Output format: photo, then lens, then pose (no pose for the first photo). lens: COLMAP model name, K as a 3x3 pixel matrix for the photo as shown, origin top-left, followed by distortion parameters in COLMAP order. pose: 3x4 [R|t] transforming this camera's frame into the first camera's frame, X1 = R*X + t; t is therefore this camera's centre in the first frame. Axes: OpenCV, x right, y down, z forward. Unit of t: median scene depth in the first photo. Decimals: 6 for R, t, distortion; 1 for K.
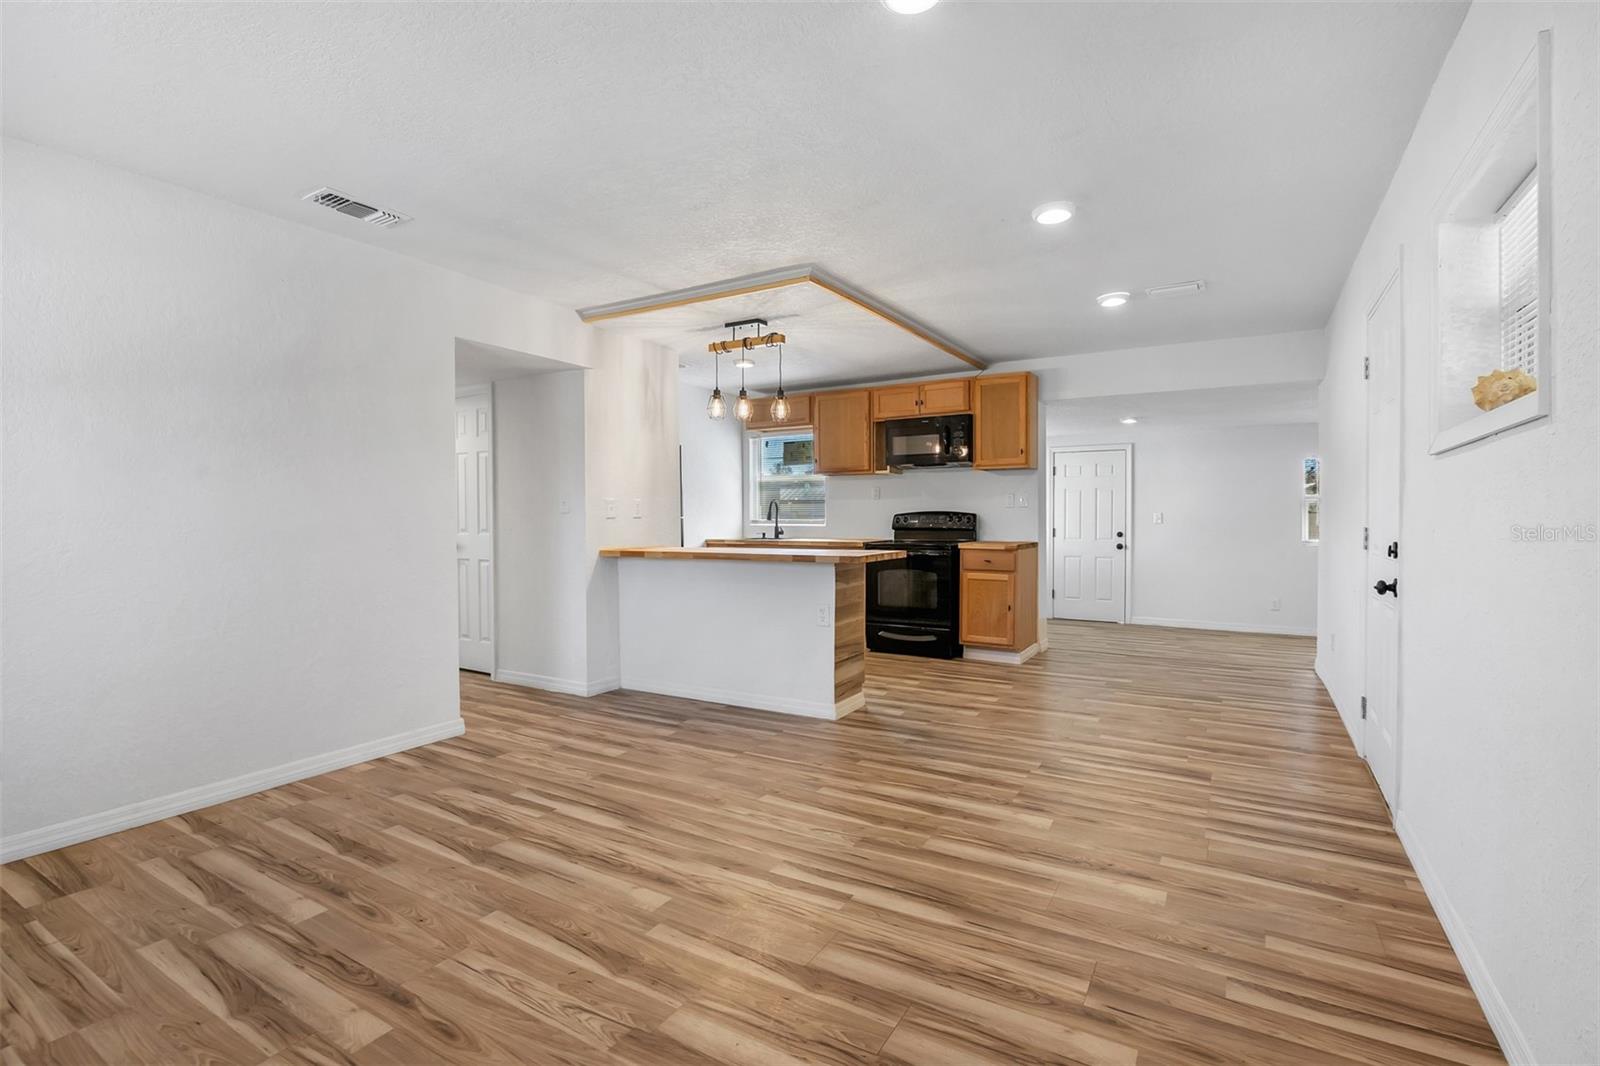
lens RADIAL K [[738.5, 0, 798.2], [0, 738.5, 532.1], [0, 0, 1]] dist [-0.018236, 0.001819]
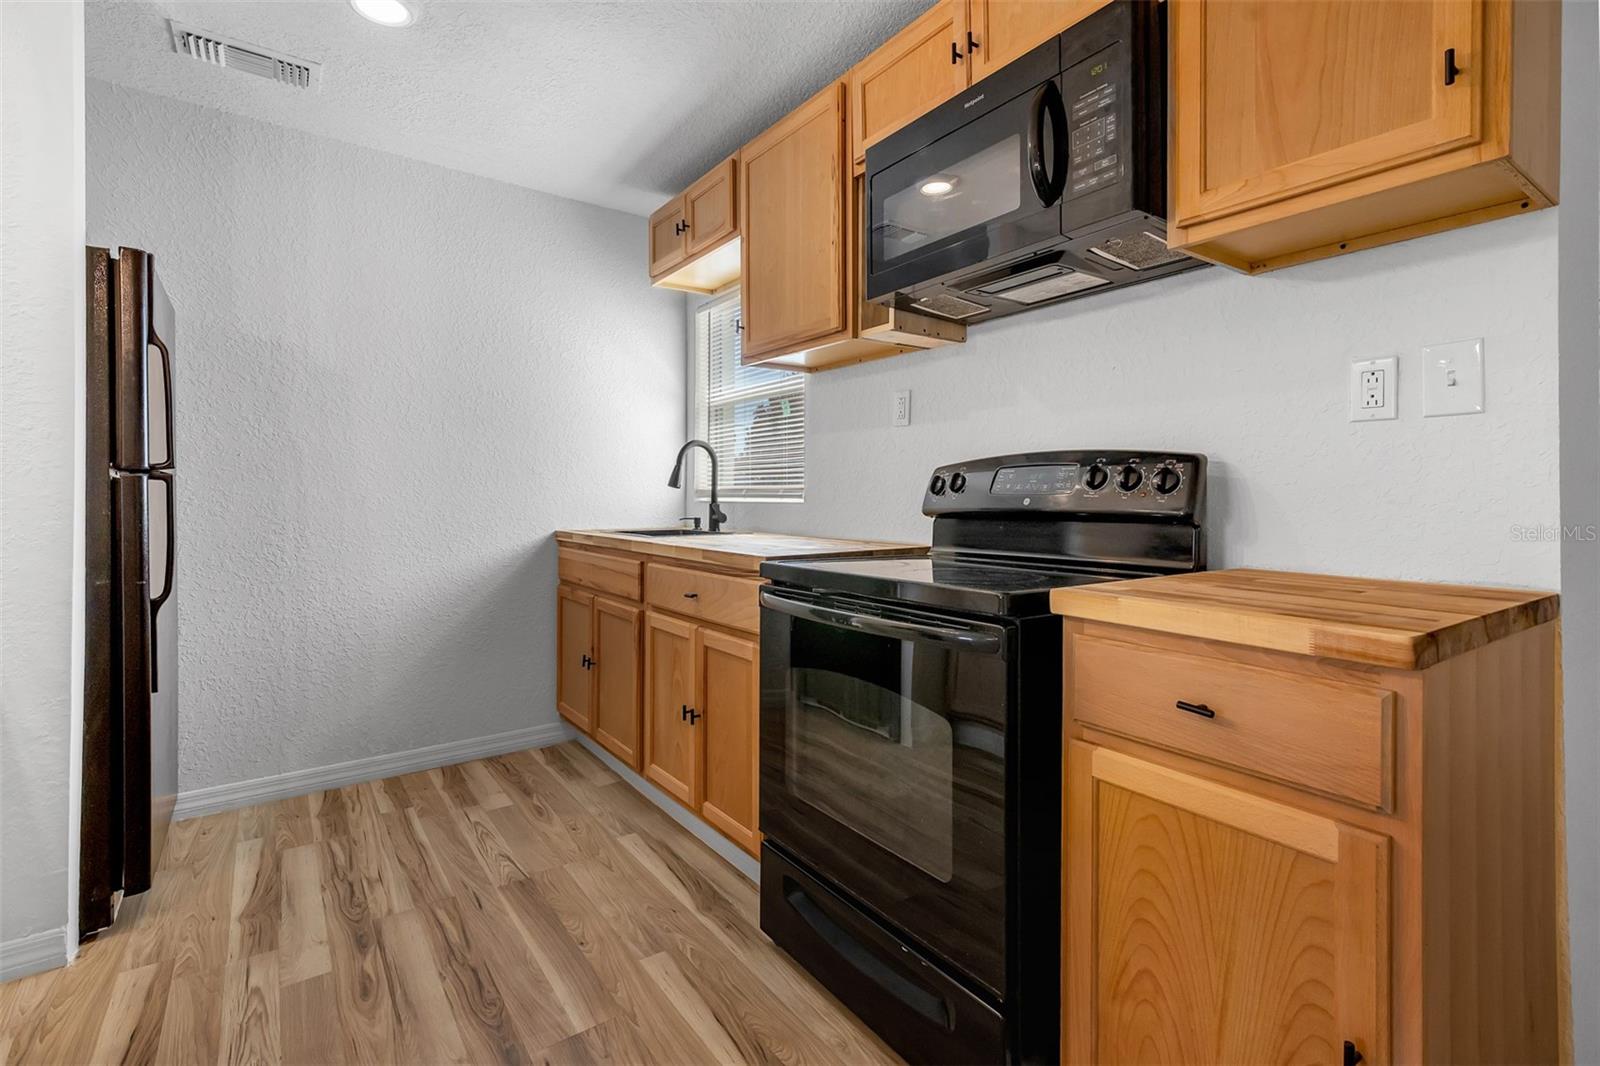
lens RADIAL K [[738.5, 0, 805.7], [0, 738.5, 502.8], [0, 0, 1]] dist [-0.018236, 0.001819]
pose [[0.920102, 0.006704, -0.391621, 0.221276], [-0.012031, 0.999865, -0.011150, -0.005149], [0.391493, 0.014971, 0.920059, 0.746612]]
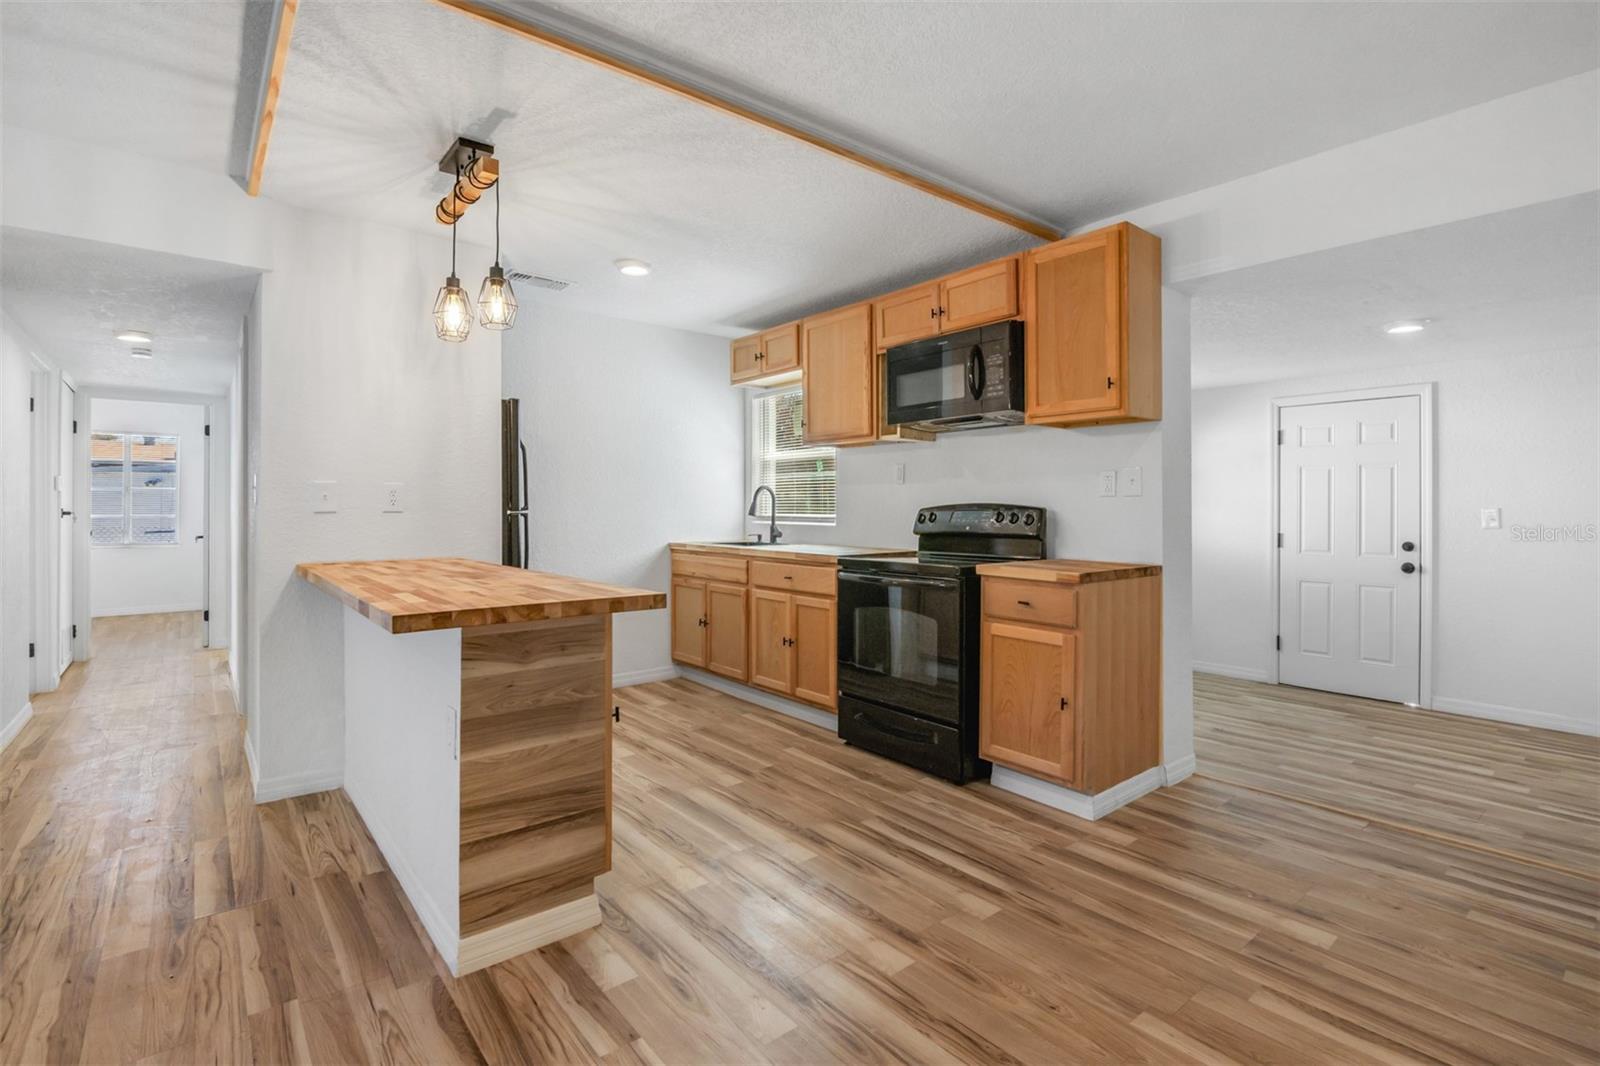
lens RADIAL K [[738.5, 0, 788.3], [0, 738.5, 508.7], [0, 0, 1]] dist [-0.018236, 0.001819]
pose [[0.938467, 0.004843, -0.345334, 0.257631], [-0.012590, 0.999717, -0.020194, -0.011571], [0.345138, 0.023299, 0.938263, 0.439241]]
